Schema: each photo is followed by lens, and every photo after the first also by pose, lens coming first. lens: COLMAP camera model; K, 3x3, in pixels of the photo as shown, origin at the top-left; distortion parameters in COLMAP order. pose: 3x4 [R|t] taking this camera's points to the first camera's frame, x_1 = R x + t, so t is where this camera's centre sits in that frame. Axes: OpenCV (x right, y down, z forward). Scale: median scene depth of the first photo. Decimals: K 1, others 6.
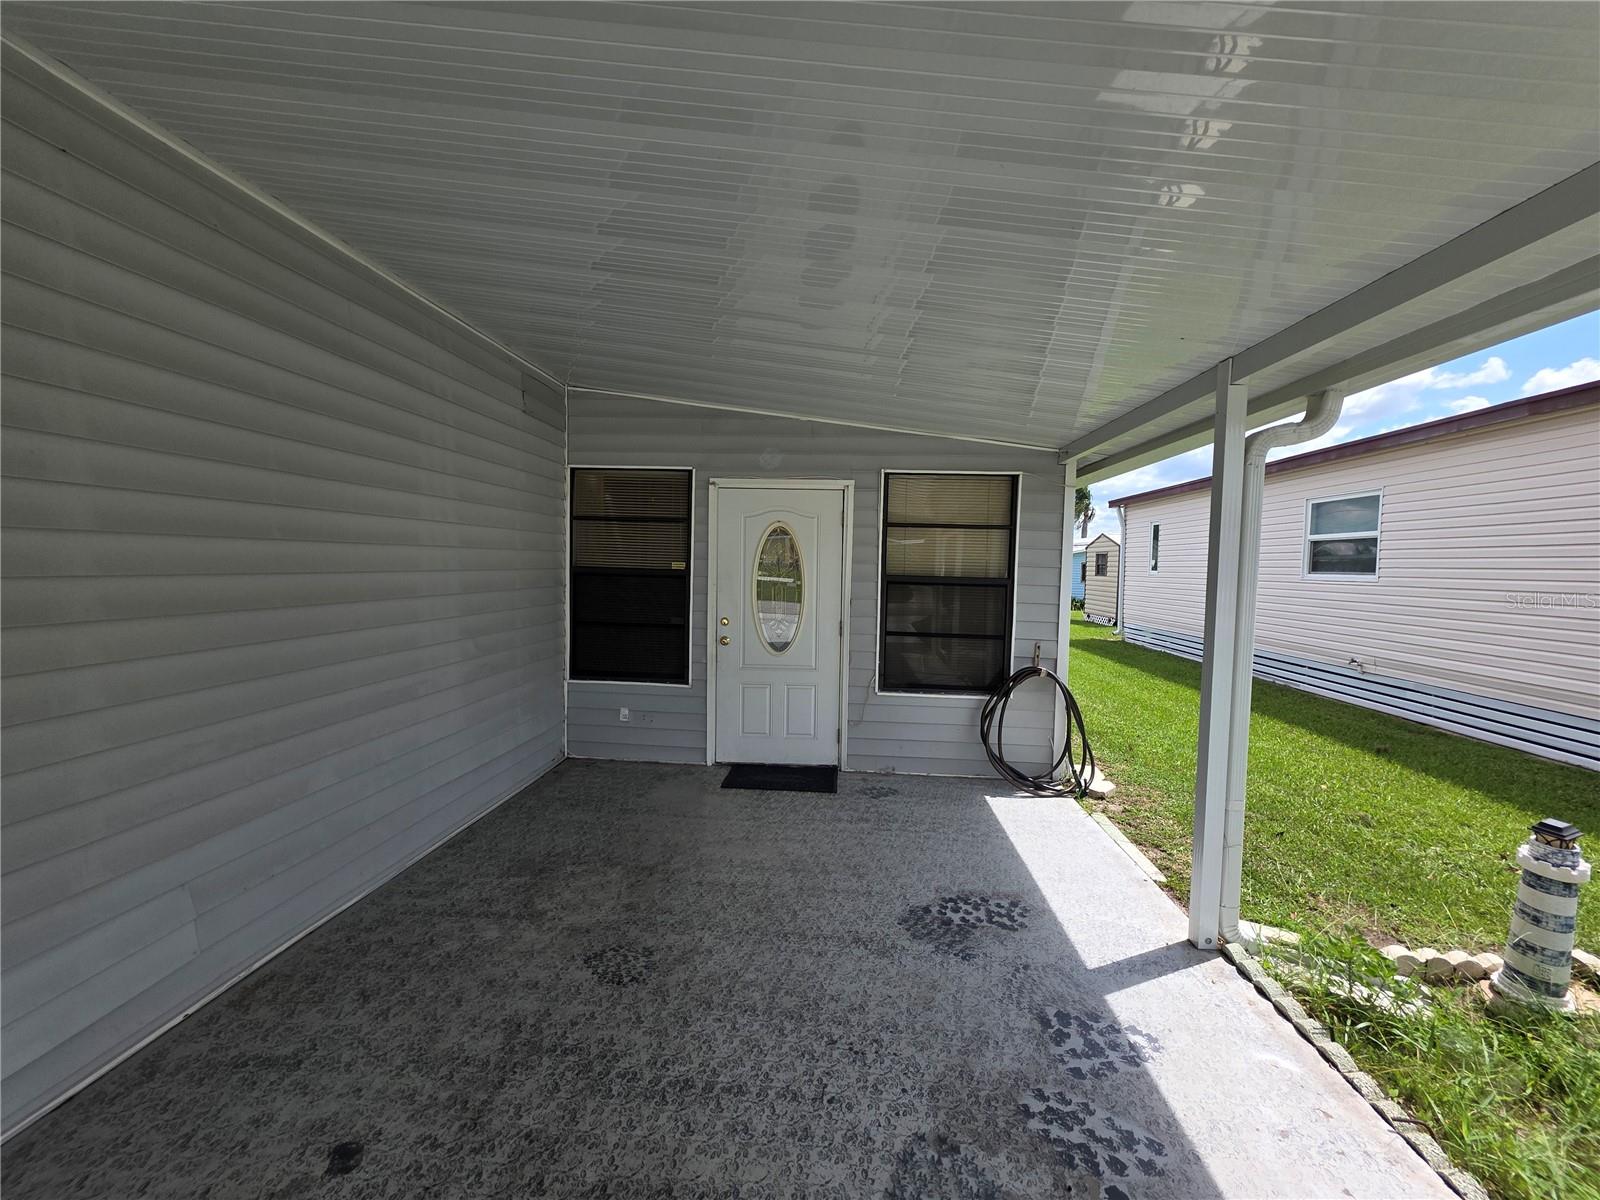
lens RADIAL K [[639.1, 0, 804.5], [0, 639.1, 593.8], [0, 0, 1]] dist [0.002293, 0.000077]
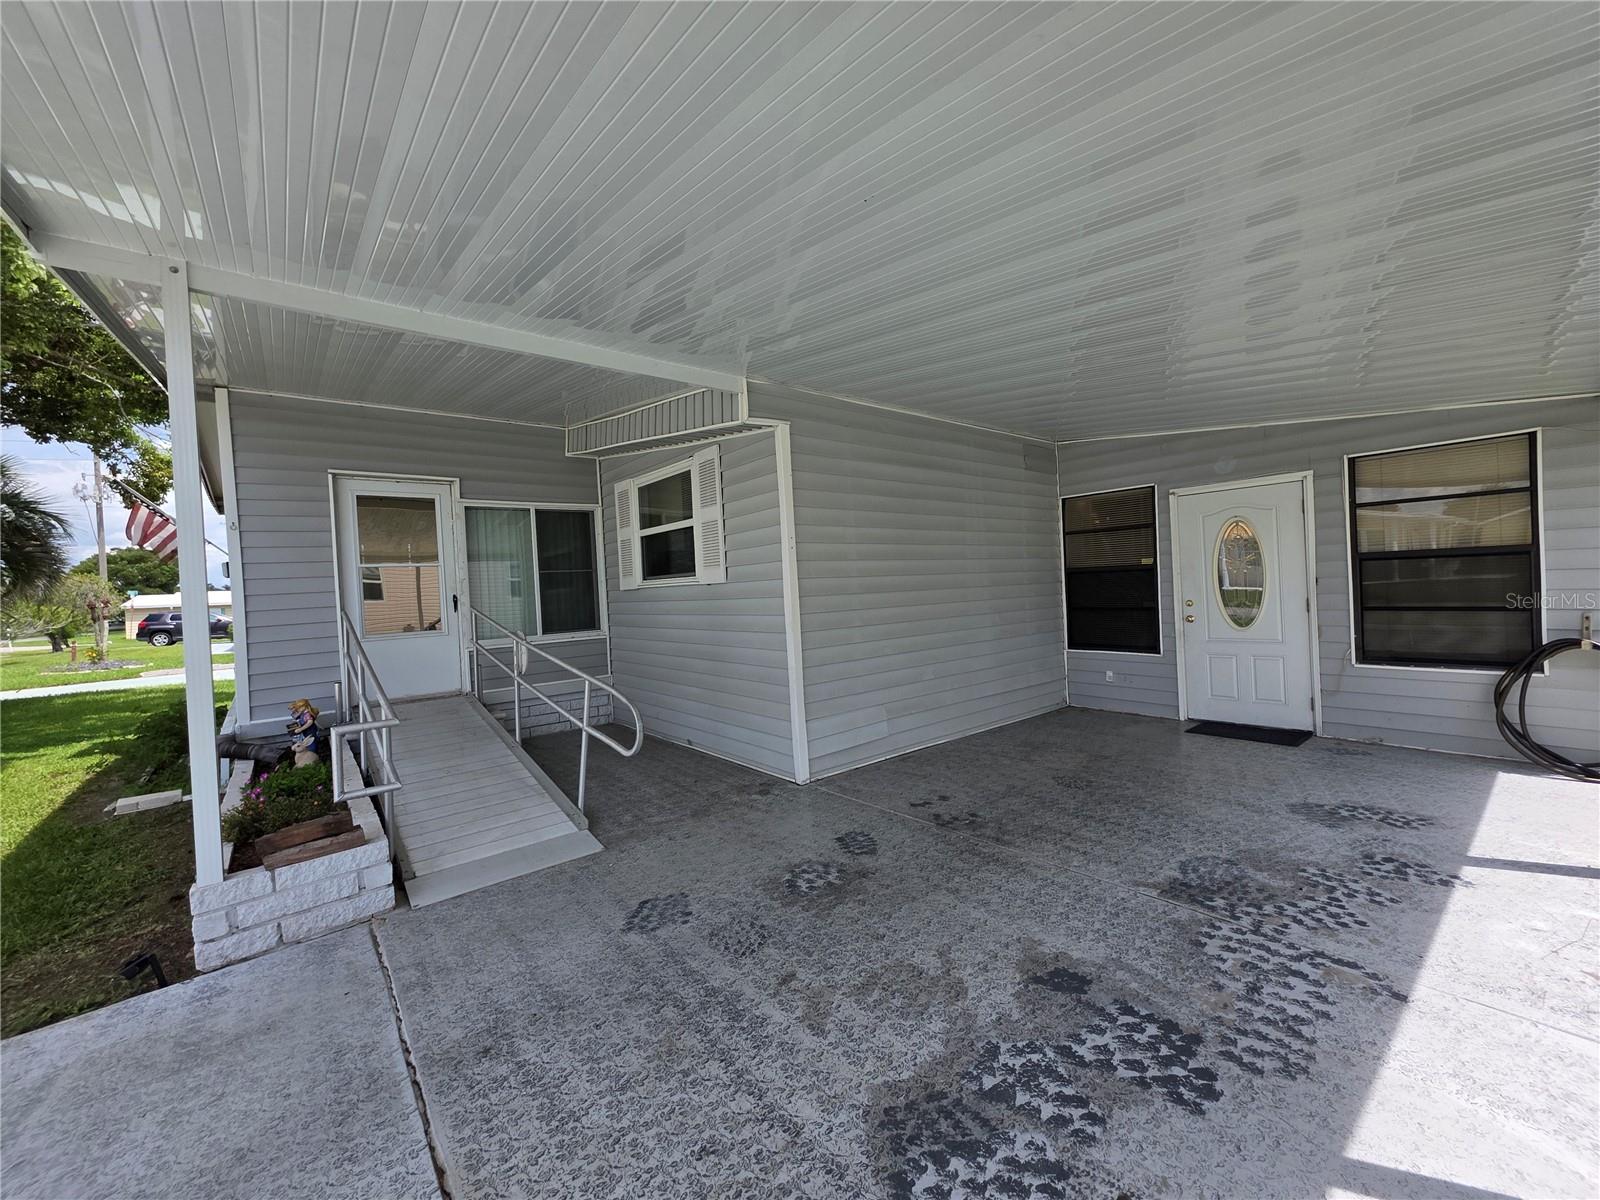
lens RADIAL K [[639.1, 0, 795.9], [0, 639.1, 597.3], [0, 0, 1]] dist [0.002293, 0.000077]
pose [[0.677817, -0.042854, -0.733981, 0.319541], [0.023582, 0.999053, -0.036553, 0.071148], [0.734853, 0.007467, 0.678186, -0.473541]]
